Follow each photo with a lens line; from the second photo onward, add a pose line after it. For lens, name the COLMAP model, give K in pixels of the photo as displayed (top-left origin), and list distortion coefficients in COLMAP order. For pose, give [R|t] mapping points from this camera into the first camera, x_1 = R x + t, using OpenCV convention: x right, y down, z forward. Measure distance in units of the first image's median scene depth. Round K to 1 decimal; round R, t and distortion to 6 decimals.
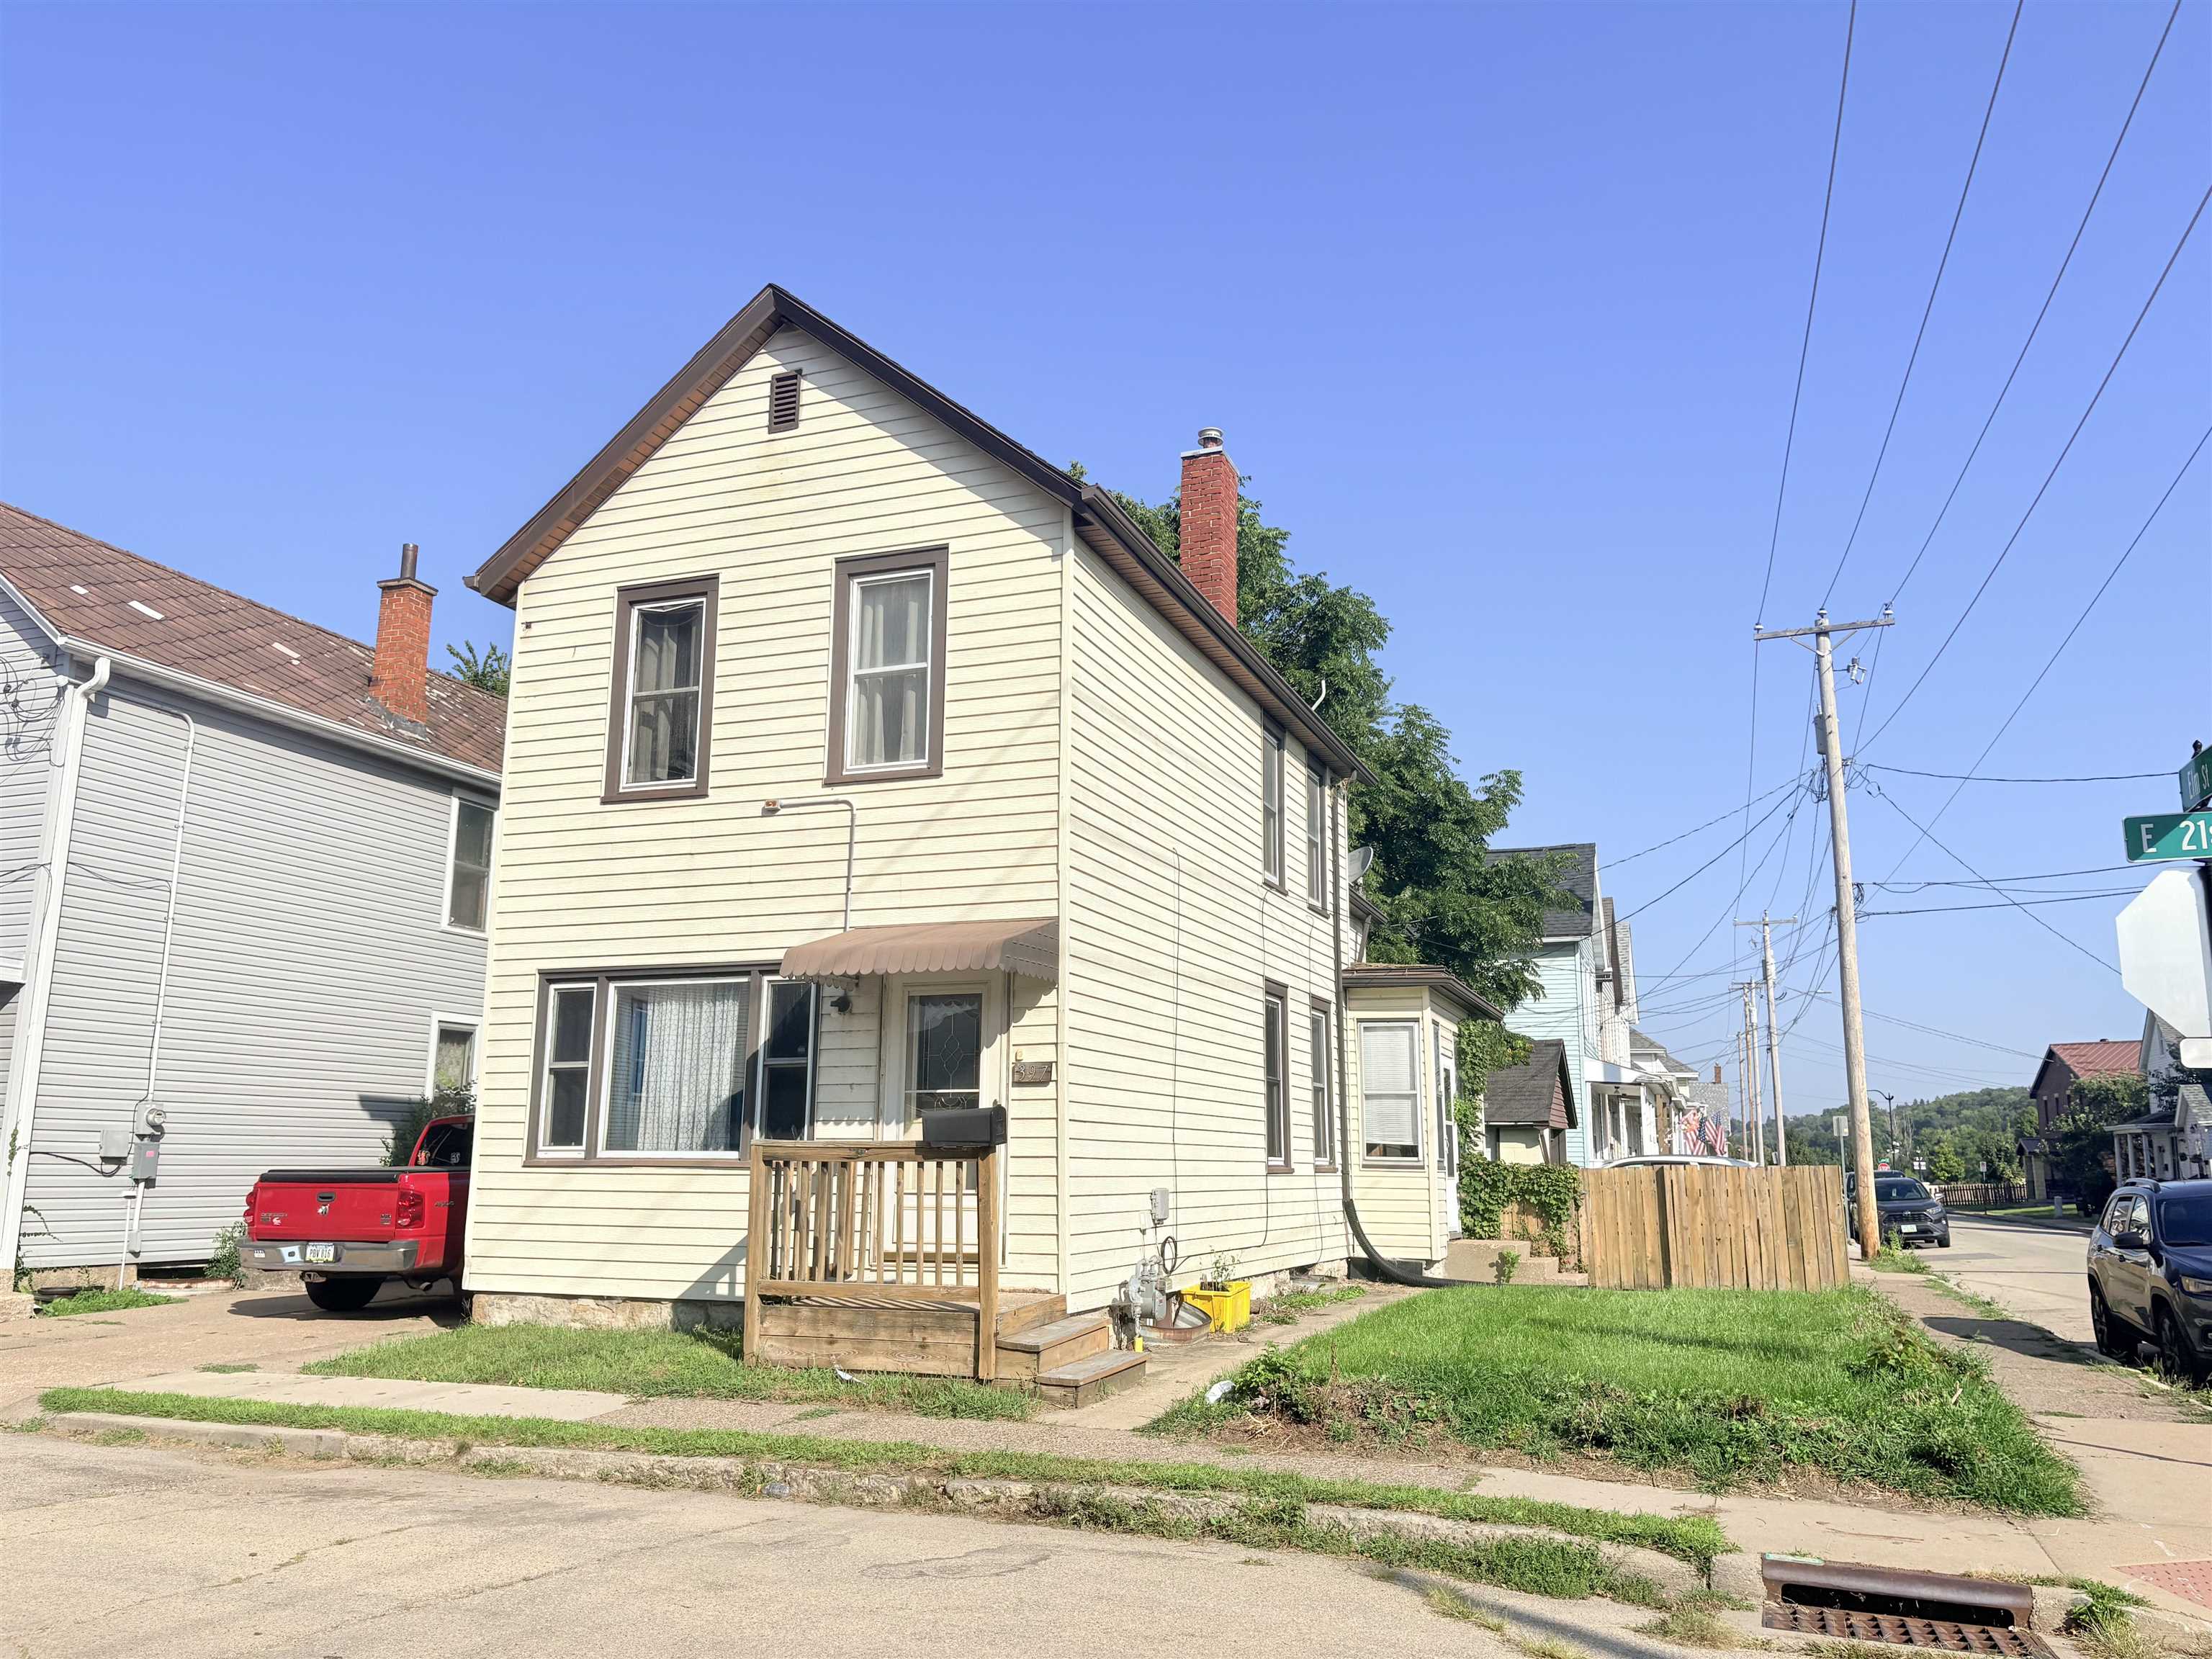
lens RADIAL K [[1707.6, 0, 1106.0], [0, 1707.6, 829.5], [0, 0, 1]] dist [-0.003192, -0.004535]
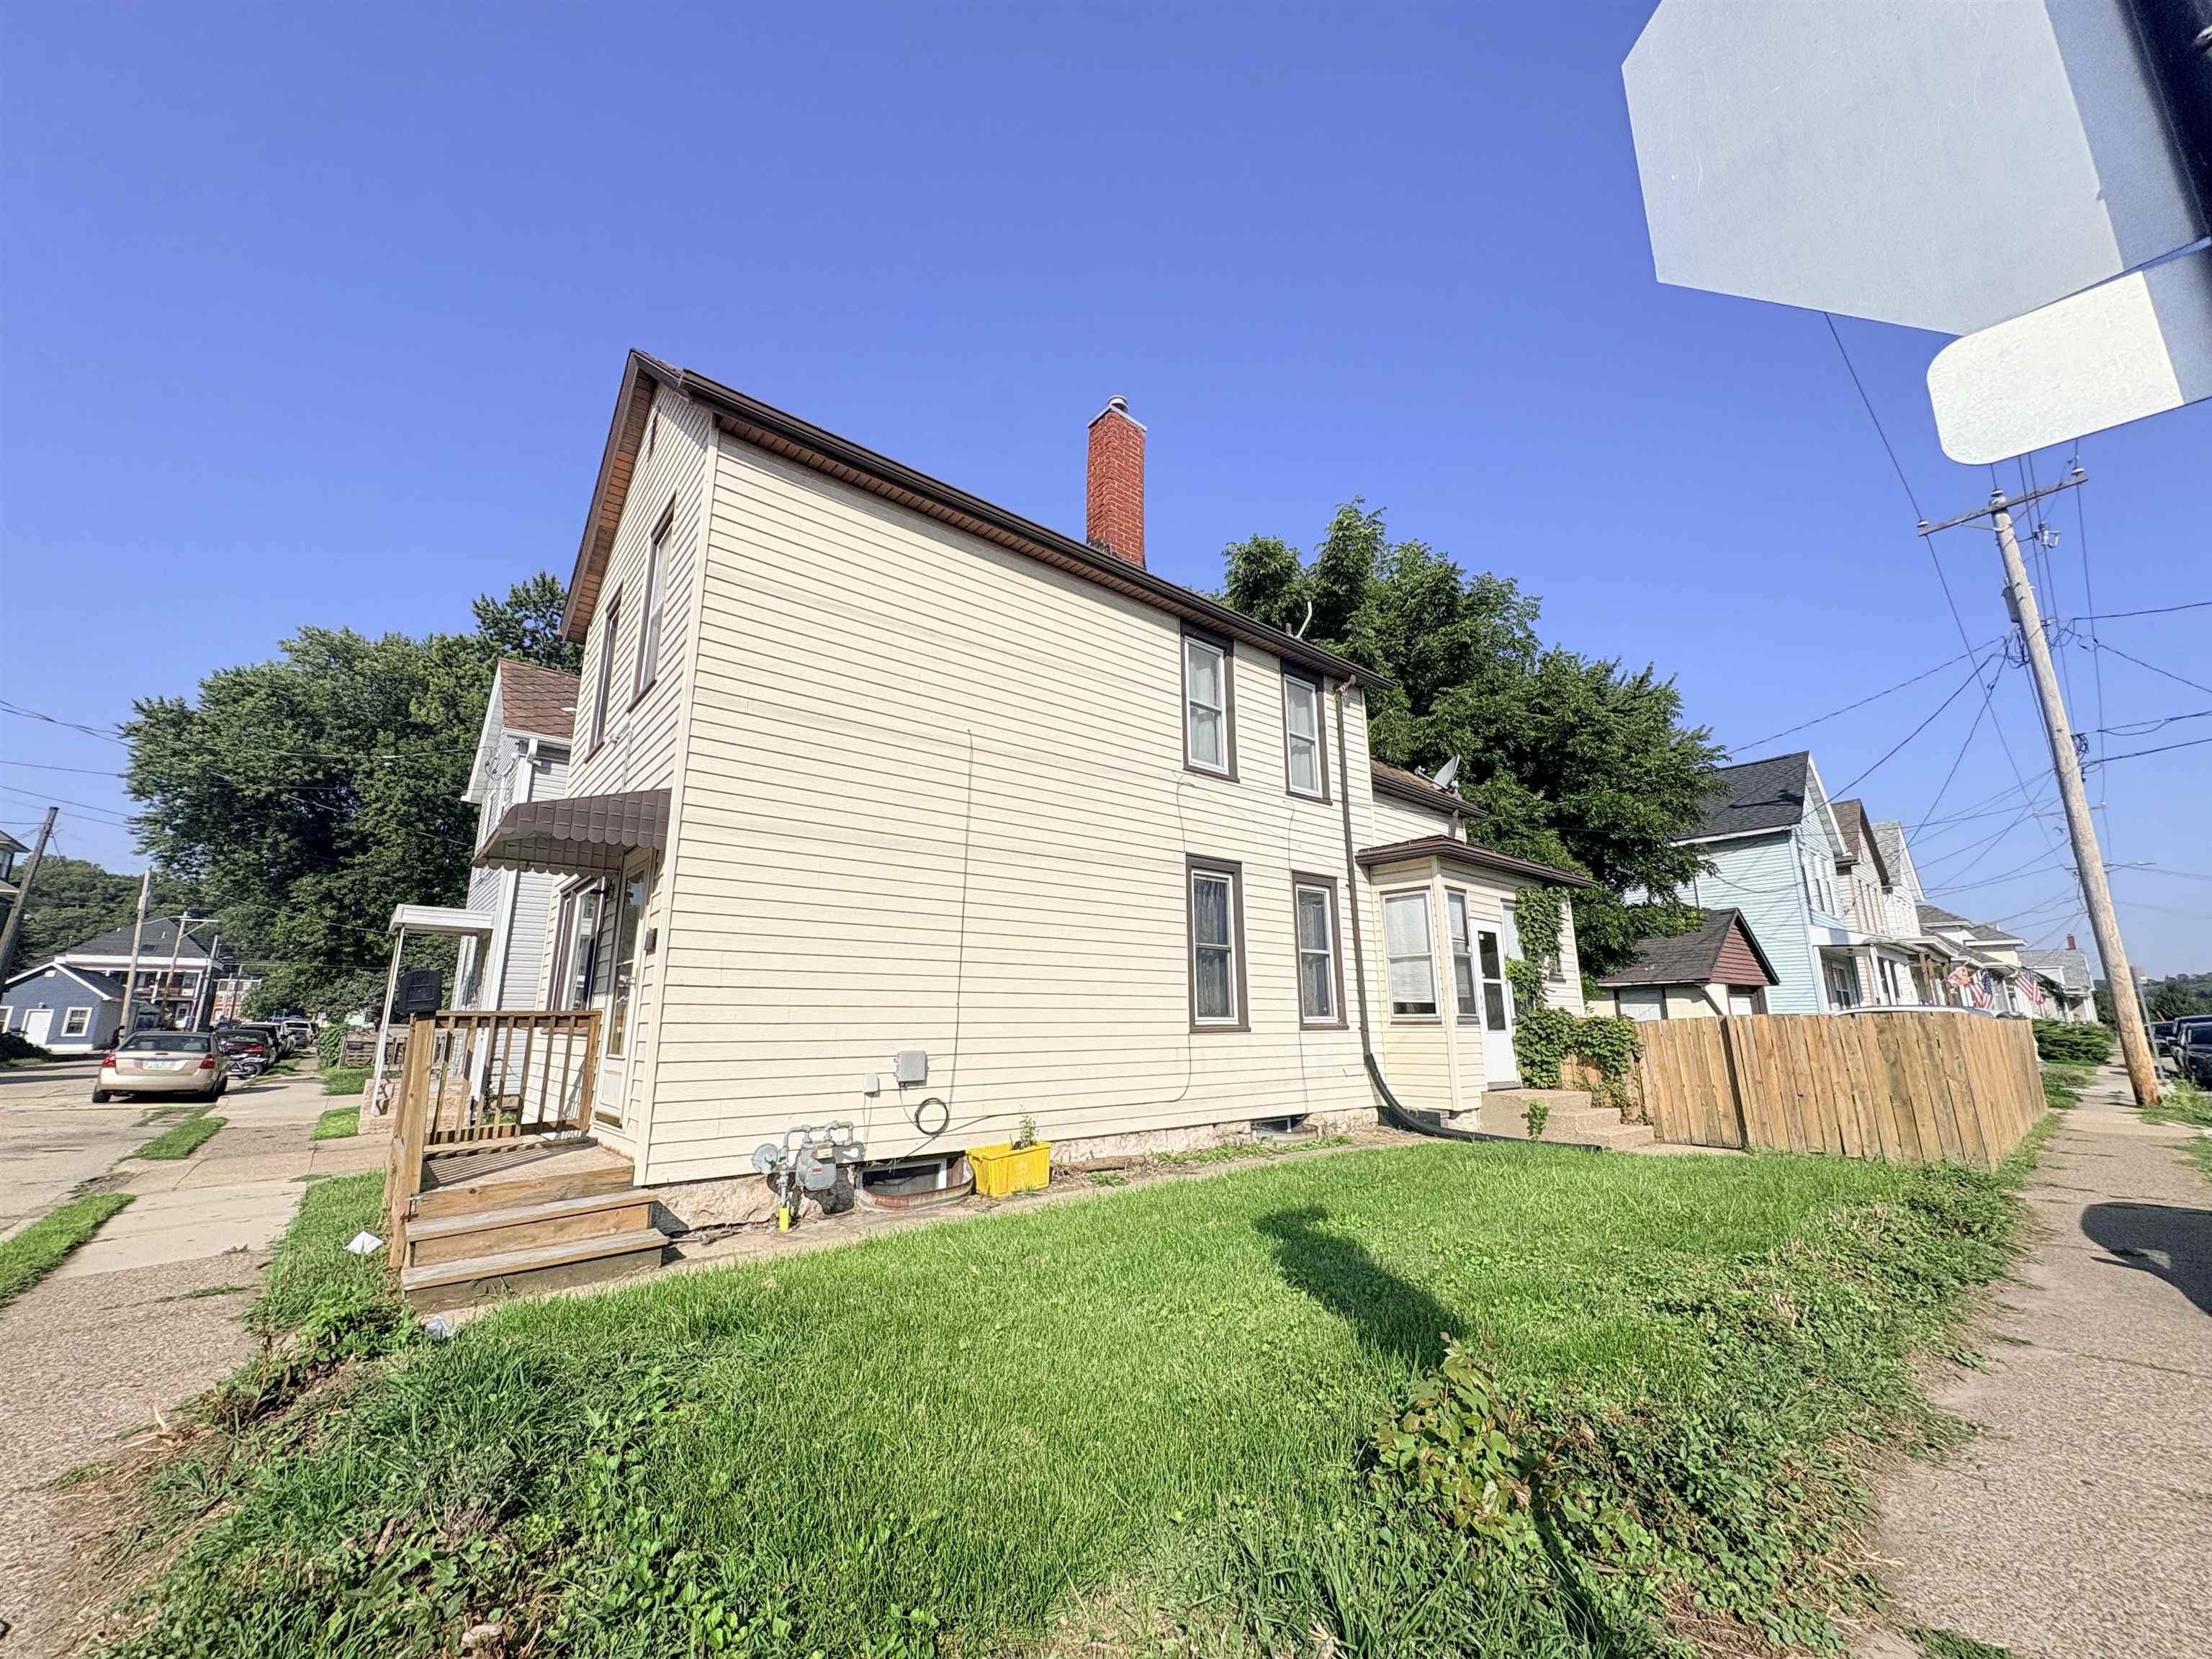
lens RADIAL K [[898.6, 0, 1106.0], [0, 898.6, 829.5], [0, 0, 1]] dist [-0.001704, 0.000472]
pose [[0.878404, -0.118121, -0.463092, 0.267079], [0.108210, 0.992968, -0.048021, 0.079009], [0.465508, -0.007930, 0.885008, 0.390426]]
